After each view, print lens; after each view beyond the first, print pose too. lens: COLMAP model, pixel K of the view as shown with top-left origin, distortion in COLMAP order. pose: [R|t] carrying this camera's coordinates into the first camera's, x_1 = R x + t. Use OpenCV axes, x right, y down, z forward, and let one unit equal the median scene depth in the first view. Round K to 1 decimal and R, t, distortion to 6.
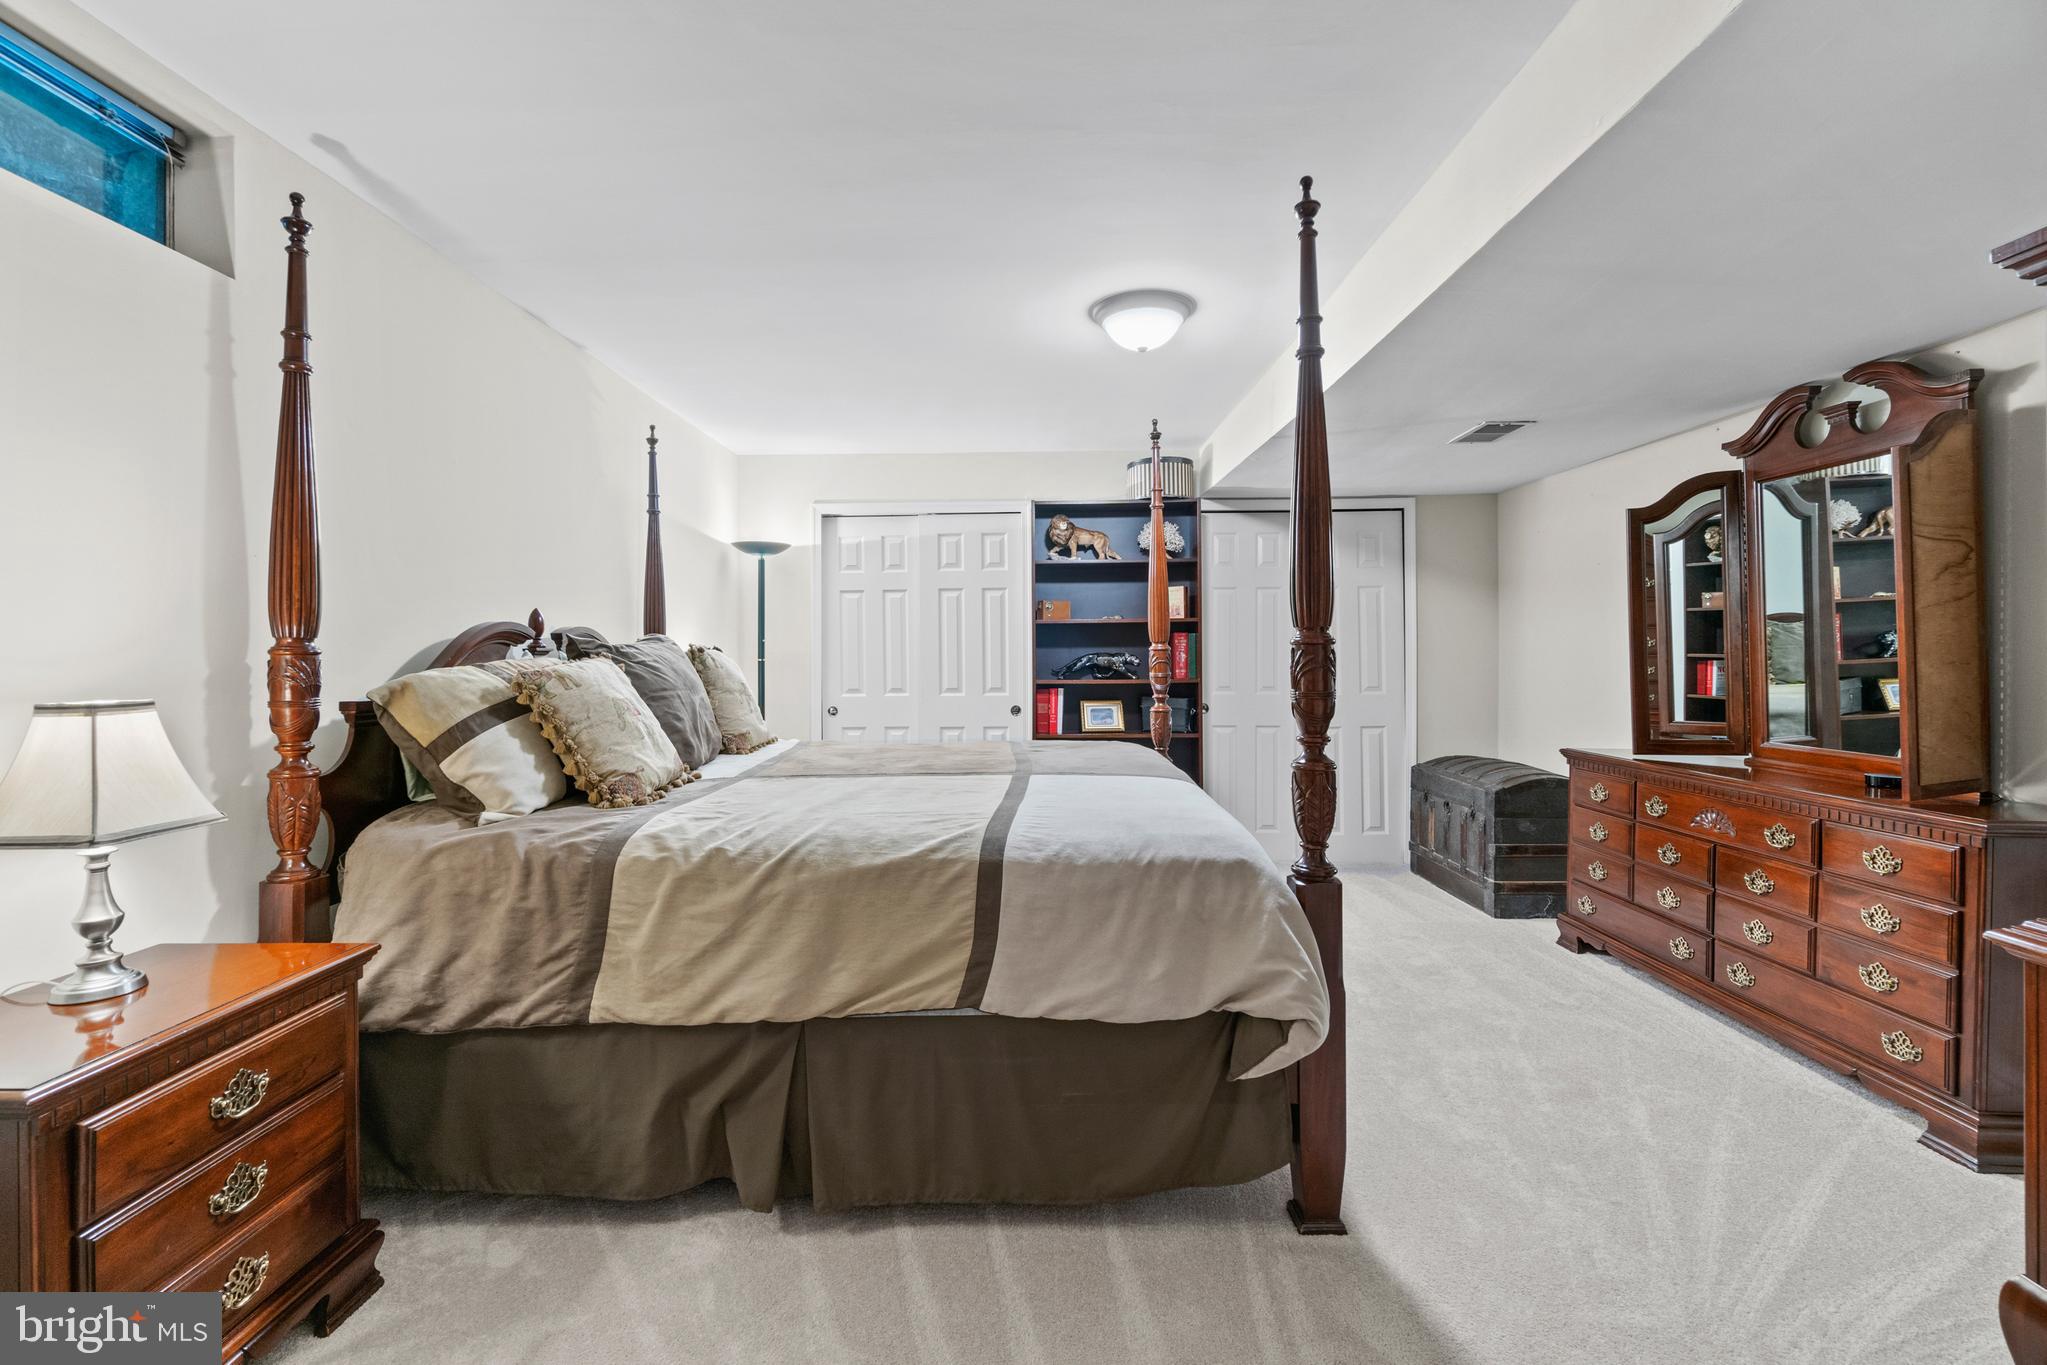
lens RADIAL K [[901.4, 0, 1020.1], [0, 901.4, 676.5], [0, 0, 1]] dist [0.001805, 0.000039]
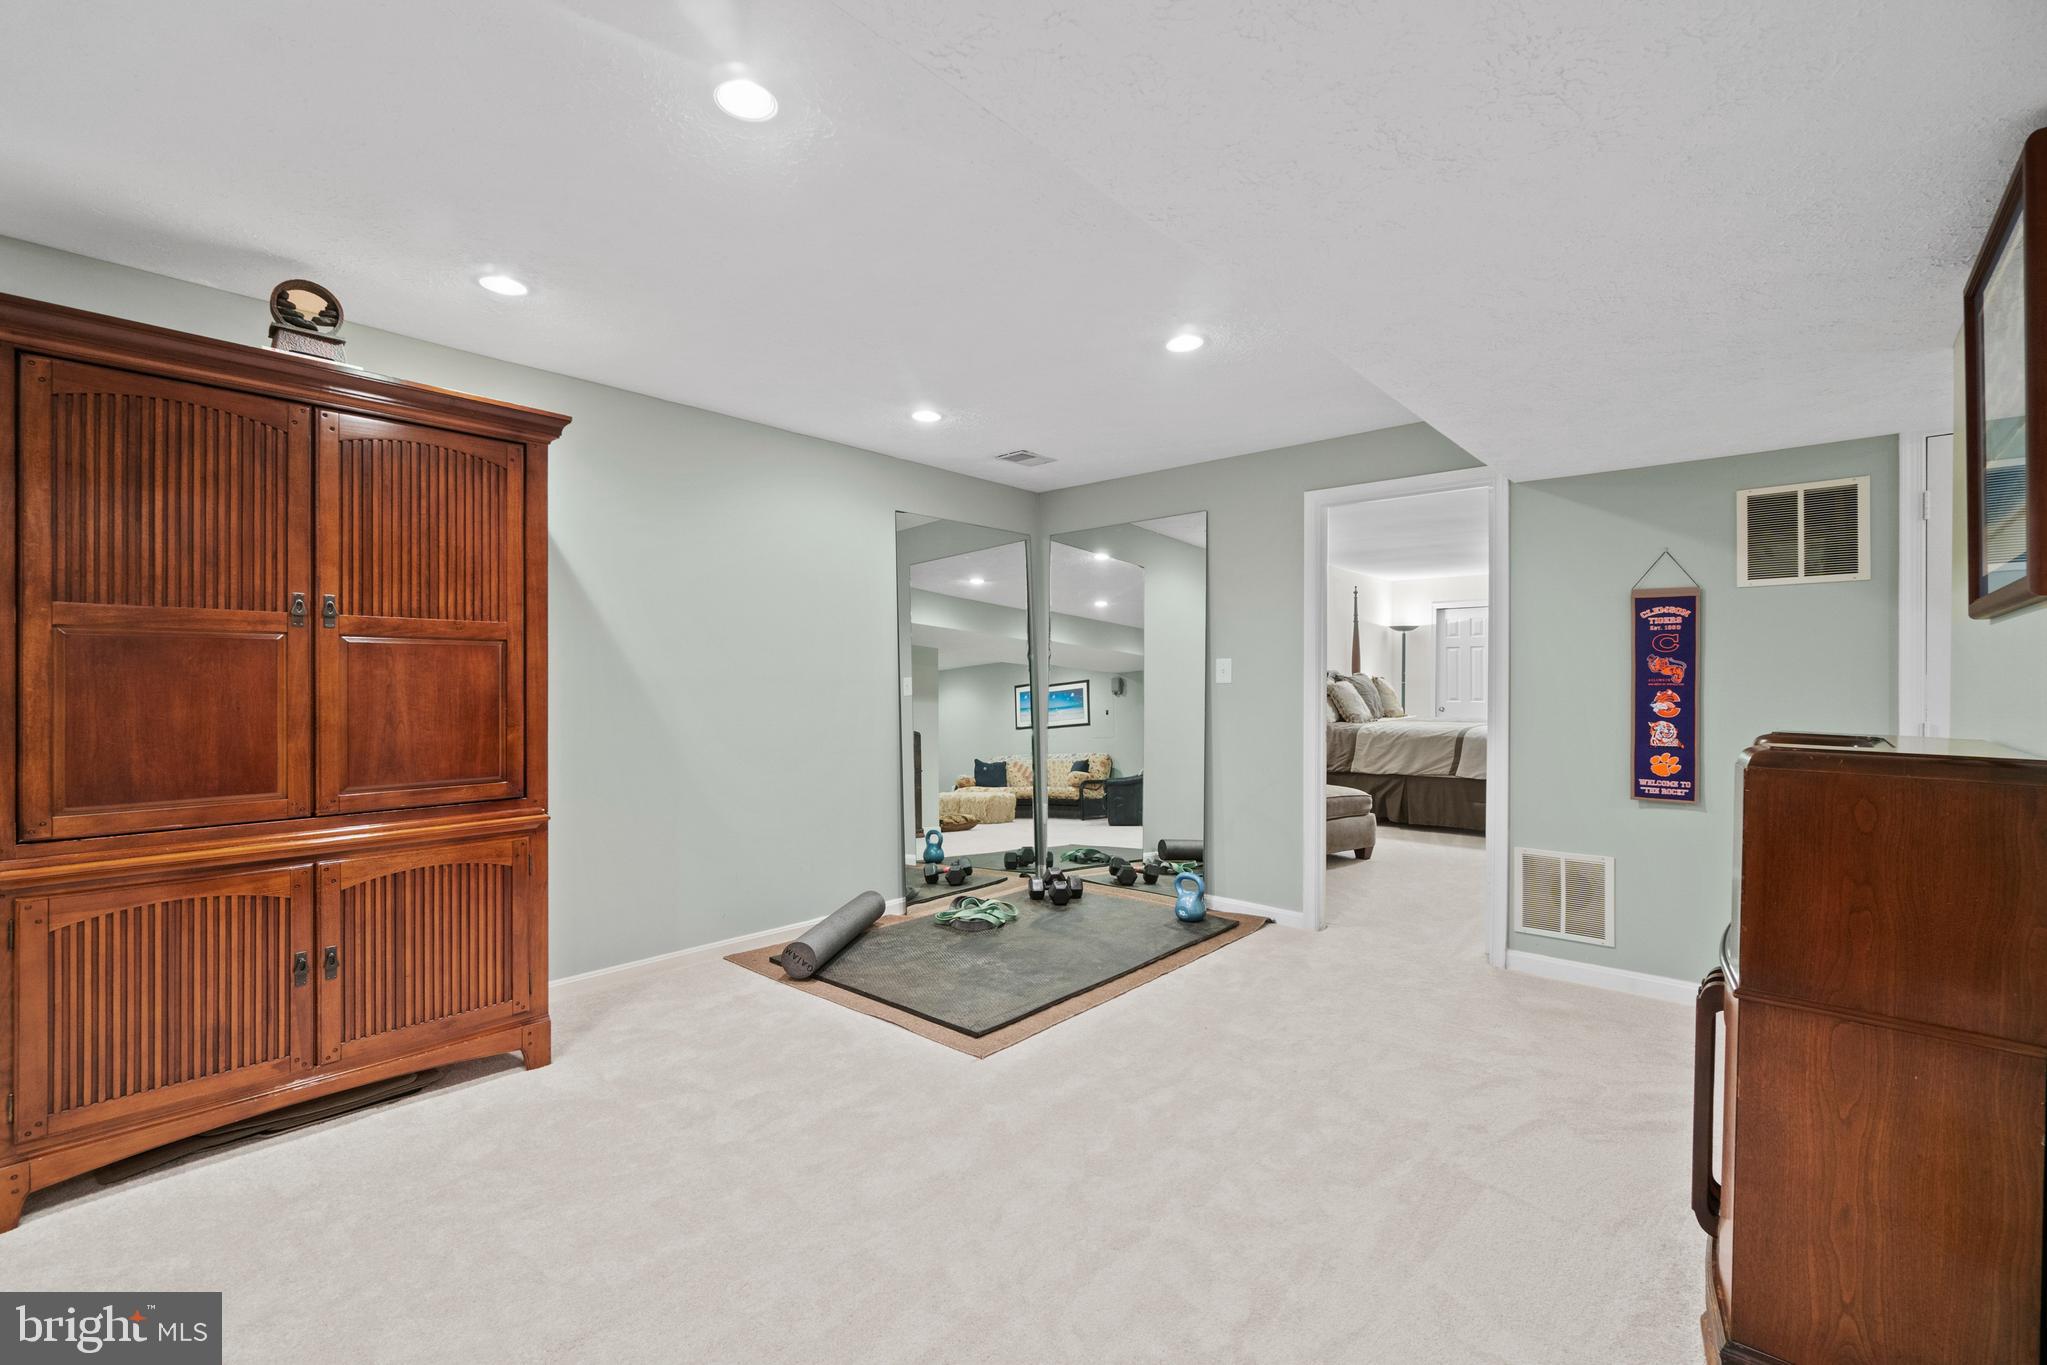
lens RADIAL K [[885.6, 0, 1014.9], [0, 885.6, 681.8], [0, 0, 1]] dist [-0.001049, -0.000138]
pose [[0.758766, 0.004705, -0.651346, 0.869178], [-0.017912, 0.999746, -0.013645, 0.057557], [0.651116, 0.022020, 0.758658, -2.707723]]
